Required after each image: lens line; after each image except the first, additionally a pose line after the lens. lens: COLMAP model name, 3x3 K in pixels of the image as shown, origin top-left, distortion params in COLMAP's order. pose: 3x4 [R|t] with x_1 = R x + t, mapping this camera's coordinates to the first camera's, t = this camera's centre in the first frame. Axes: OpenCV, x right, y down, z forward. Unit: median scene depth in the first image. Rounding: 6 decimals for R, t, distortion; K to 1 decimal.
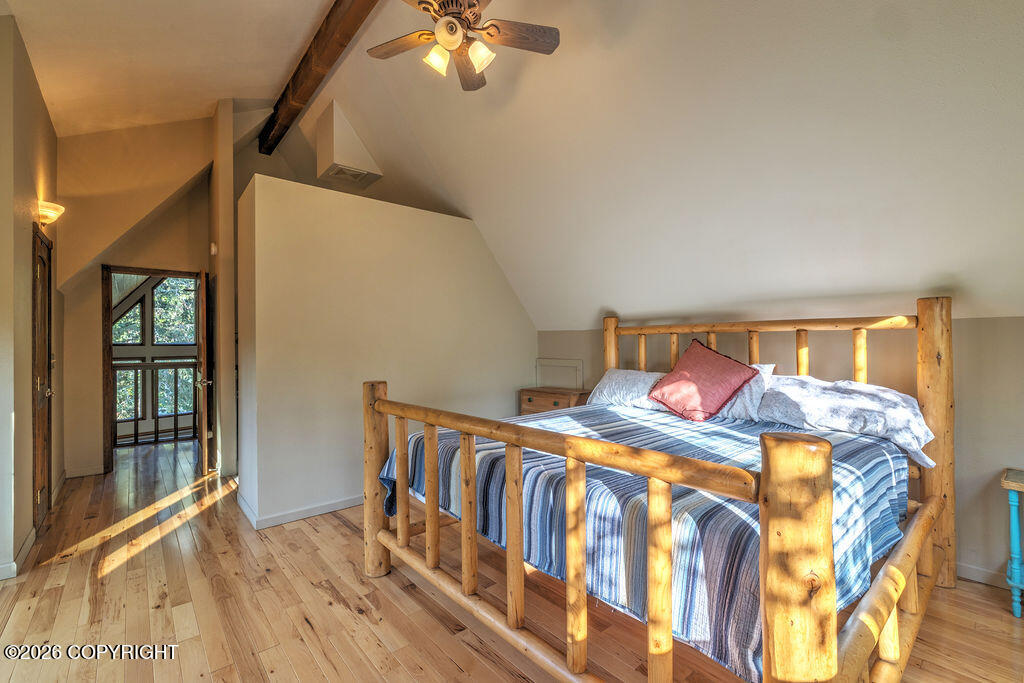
lens RADIAL K [[459.3, 0, 512.0], [0, 459.3, 341.5], [0, 0, 1]] dist [-0.001079, 0.000265]
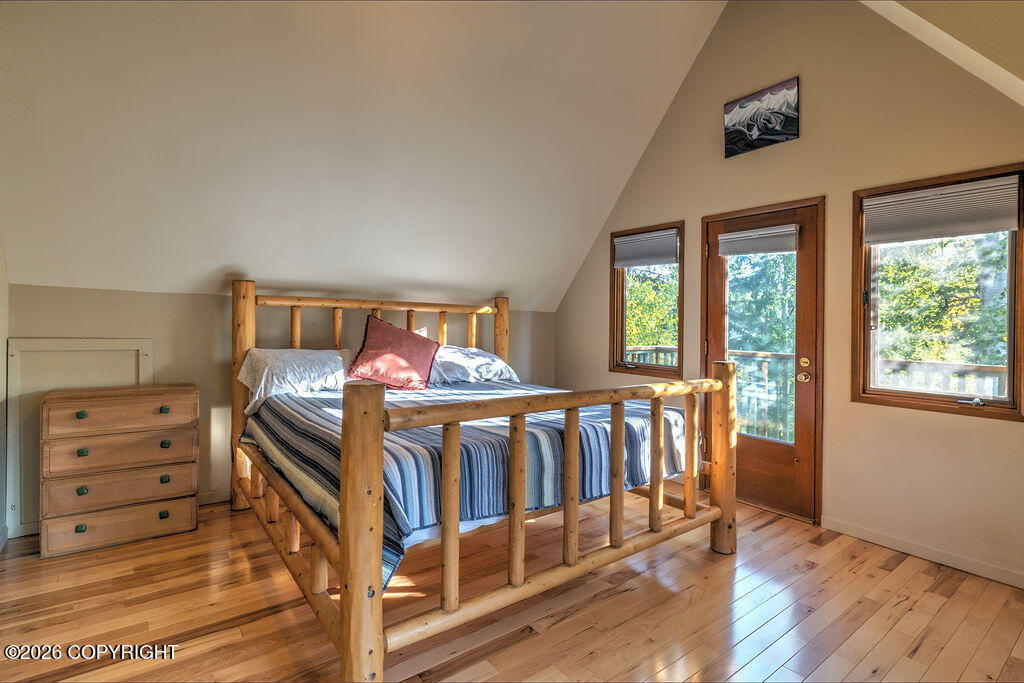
lens RADIAL K [[502.1, 0, 511.6], [0, 502.1, 322.2], [0, 0, 1]] dist [0.000055, 0.000440]
pose [[0.039443, 0.011830, 0.999152, -0.805174], [-0.028964, 0.999523, -0.010691, 0.015281], [-0.998802, -0.028518, 0.039767, 0.722128]]
